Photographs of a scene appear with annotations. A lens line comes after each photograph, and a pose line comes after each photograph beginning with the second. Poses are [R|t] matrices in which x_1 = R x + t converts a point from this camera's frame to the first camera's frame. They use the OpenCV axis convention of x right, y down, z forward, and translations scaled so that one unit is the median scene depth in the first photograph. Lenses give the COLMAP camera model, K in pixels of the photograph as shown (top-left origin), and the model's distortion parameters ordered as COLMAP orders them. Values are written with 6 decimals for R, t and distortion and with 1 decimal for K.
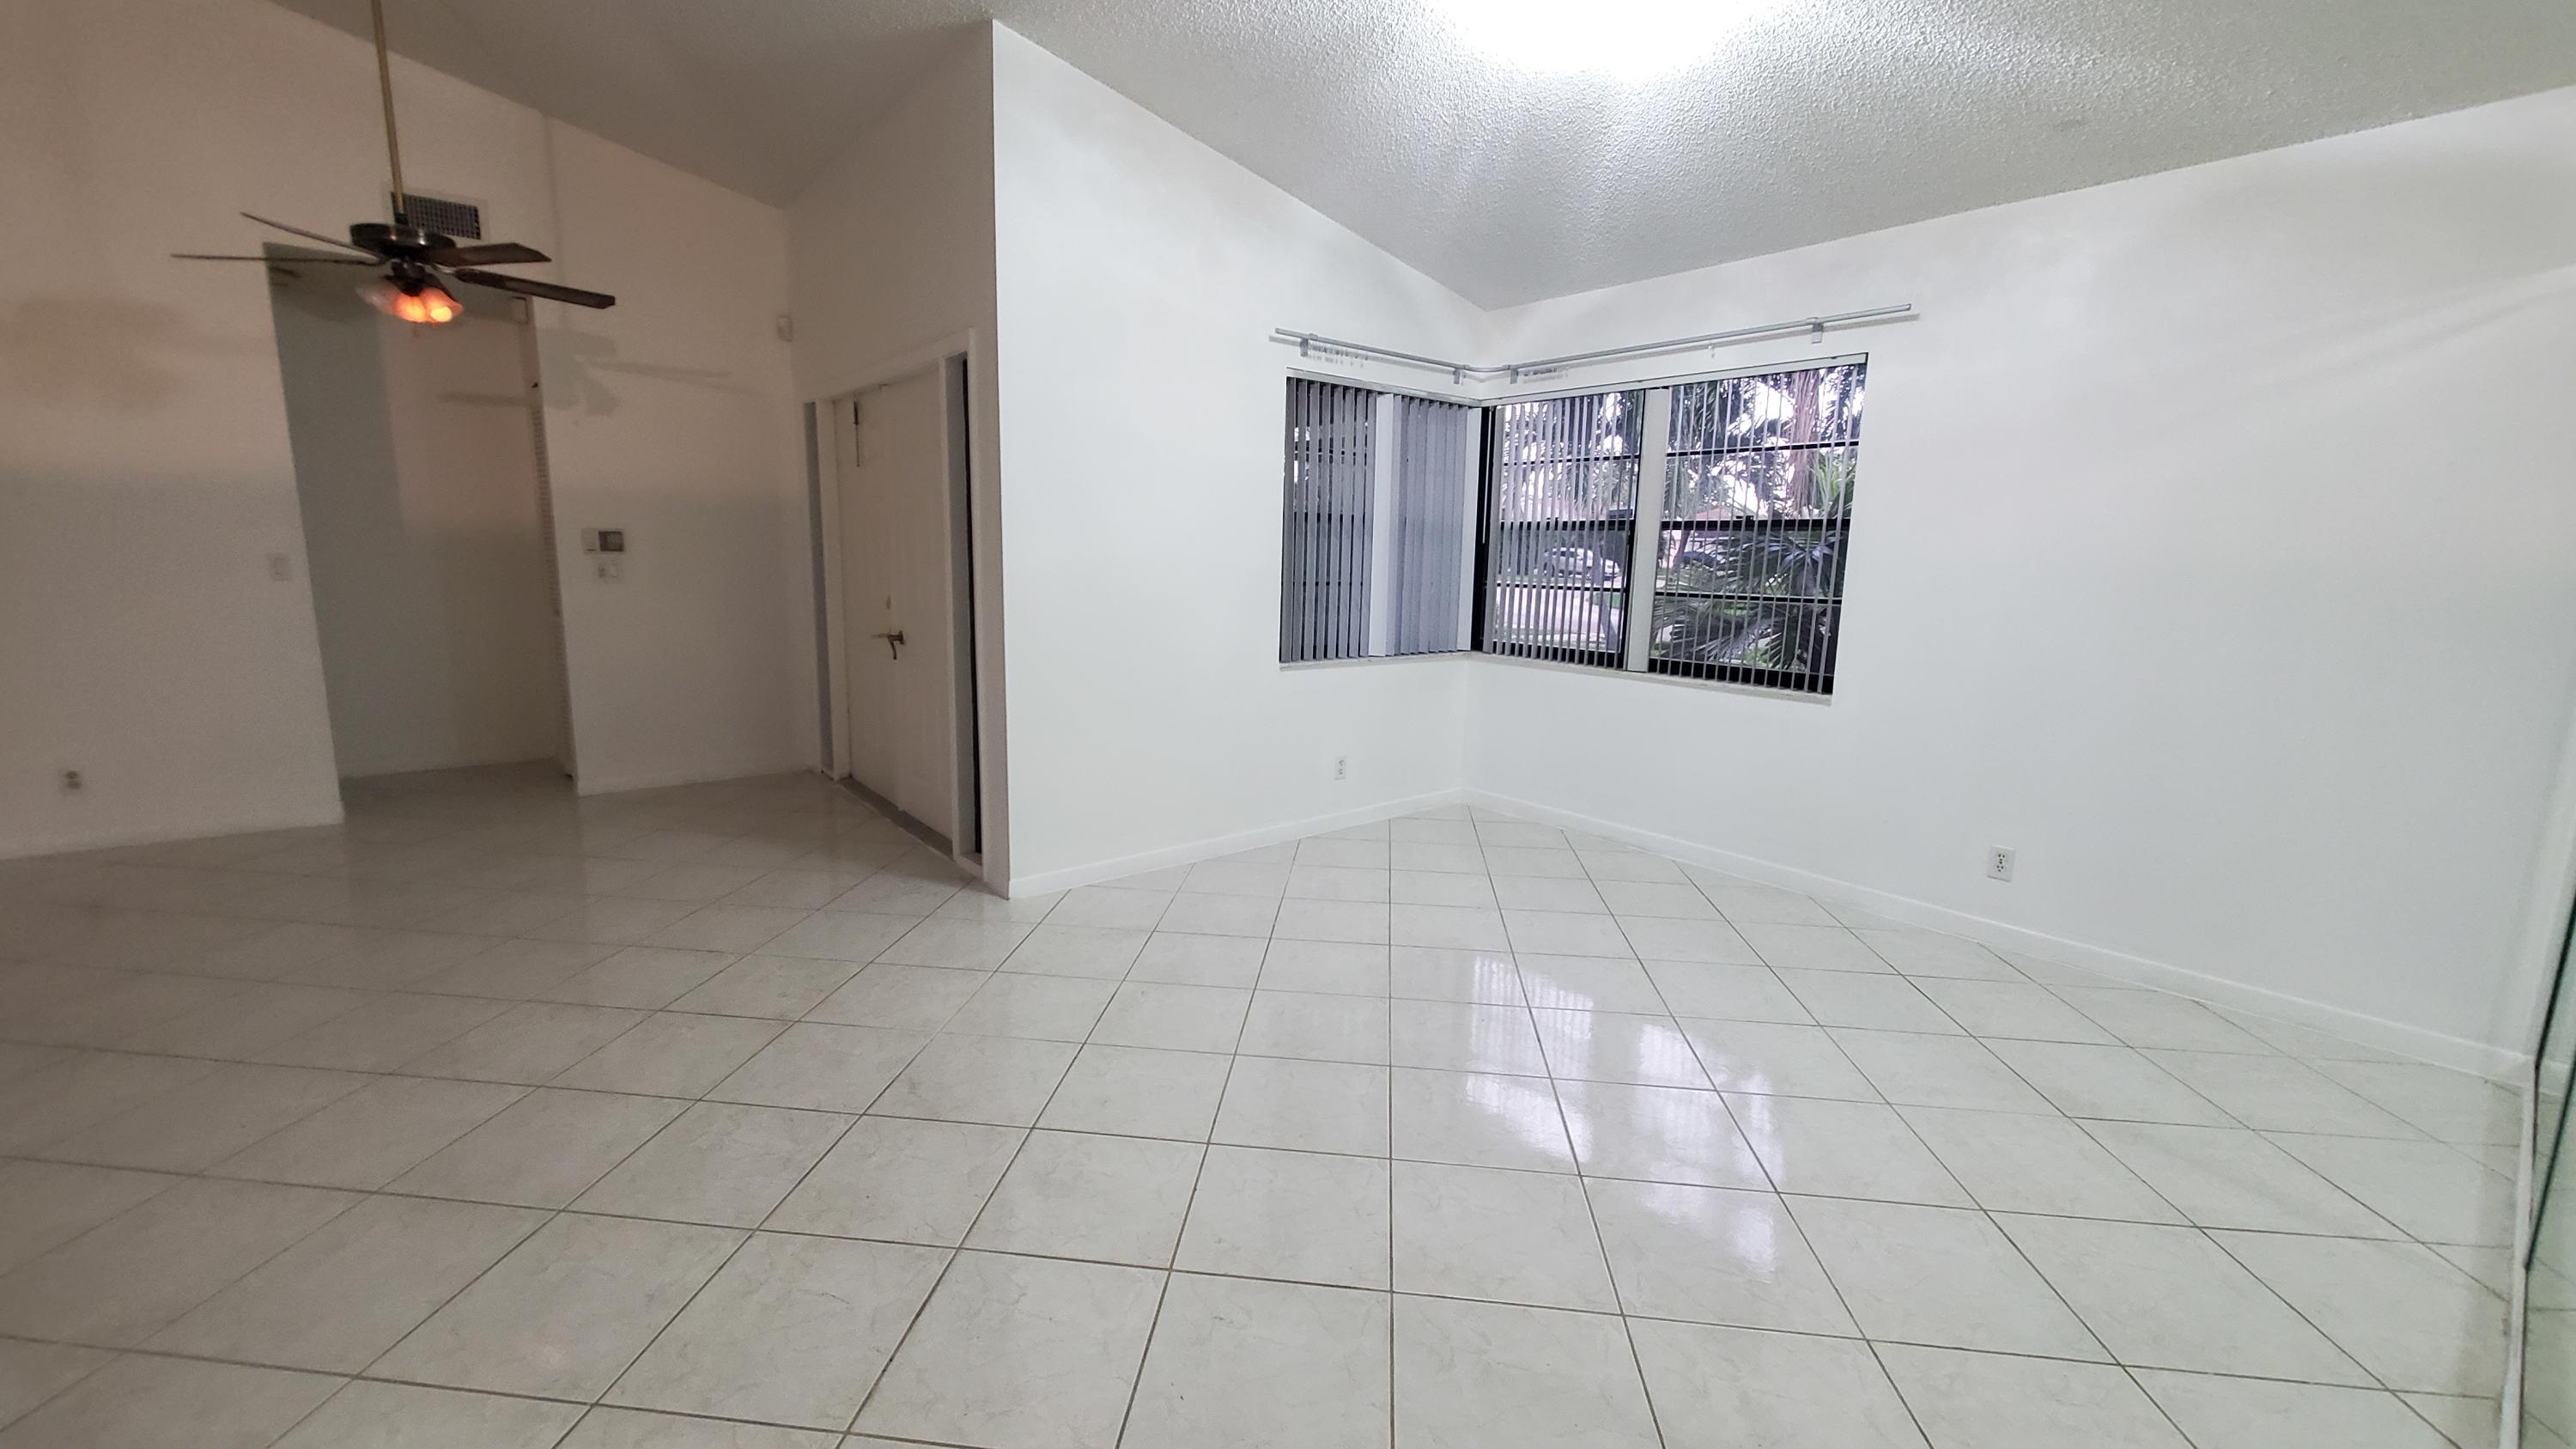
lens RADIAL K [[1015.9, 0, 1272.4], [0, 1015.9, 708.2], [0, 0, 1]] dist [0.001893, -0.000351]
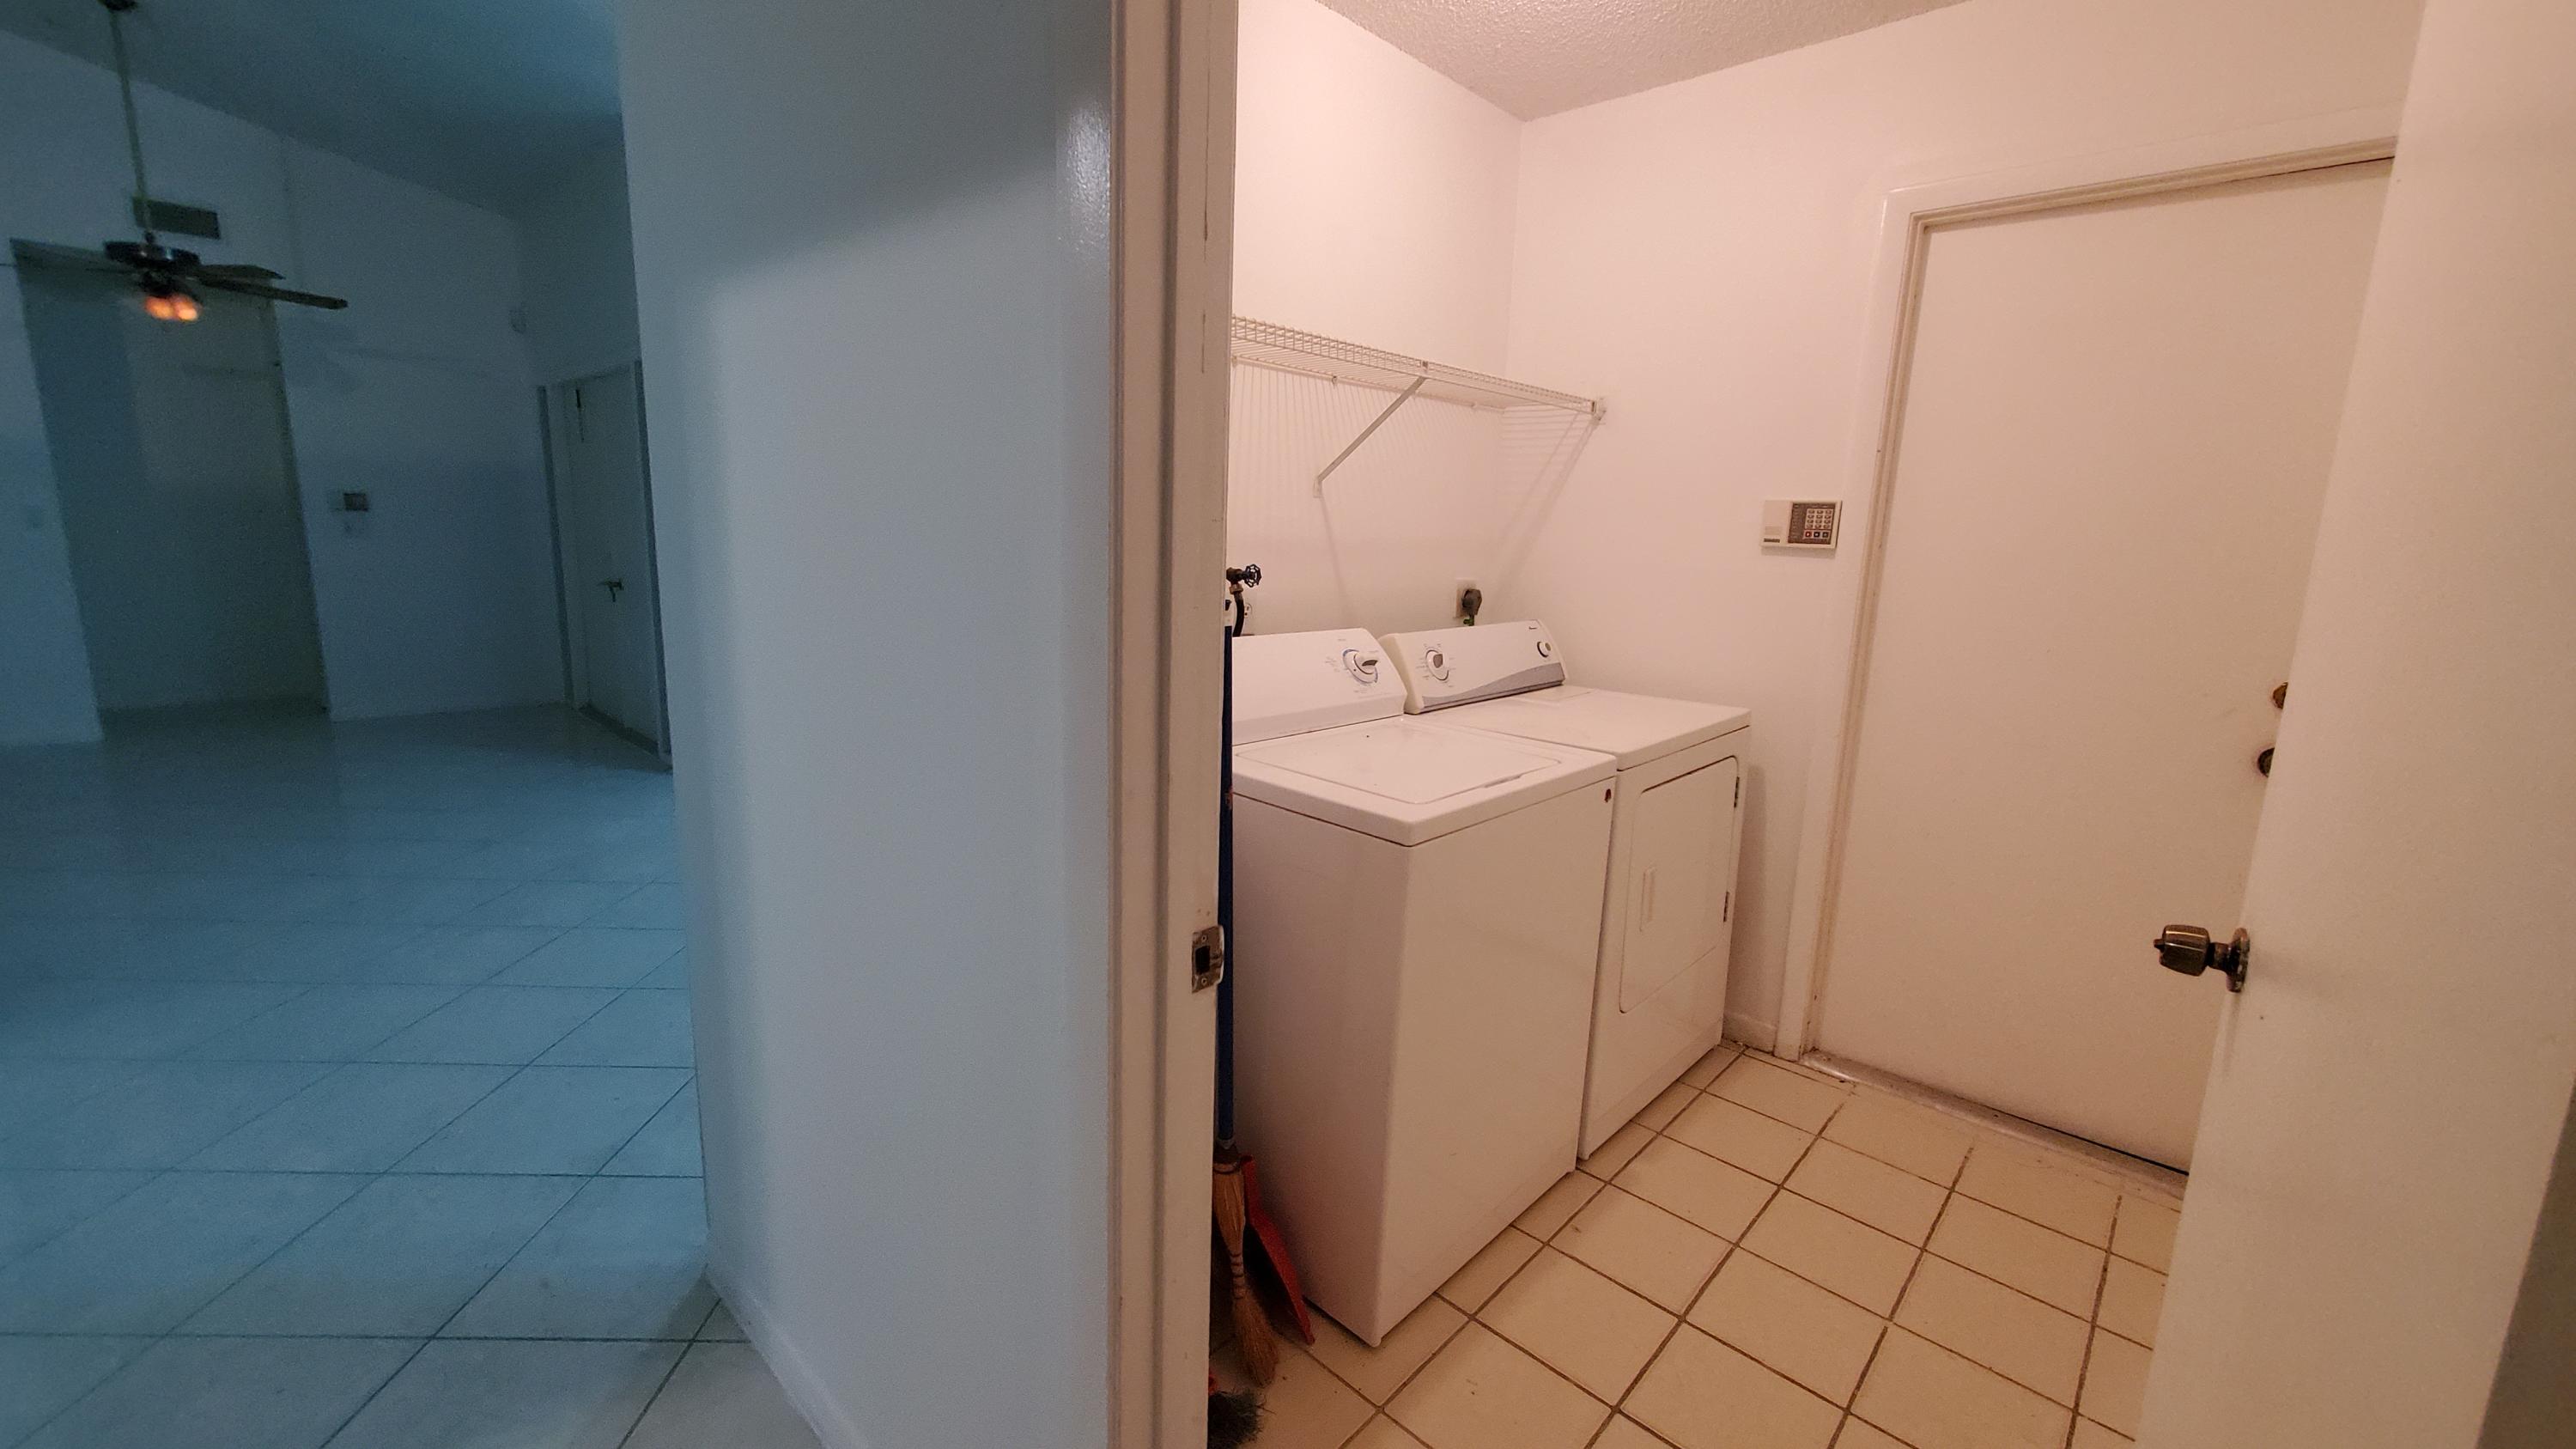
lens RADIAL K [[1015.9, 0, 1272.4], [0, 1015.9, 708.2], [0, 0, 1]] dist [0.001893, -0.000351]
pose [[0.991746, -0.009855, 0.127838, 0.257888], [0.007309, 0.999766, 0.020366, 0.060376], [-0.128009, -0.019263, 0.991586, -0.318358]]
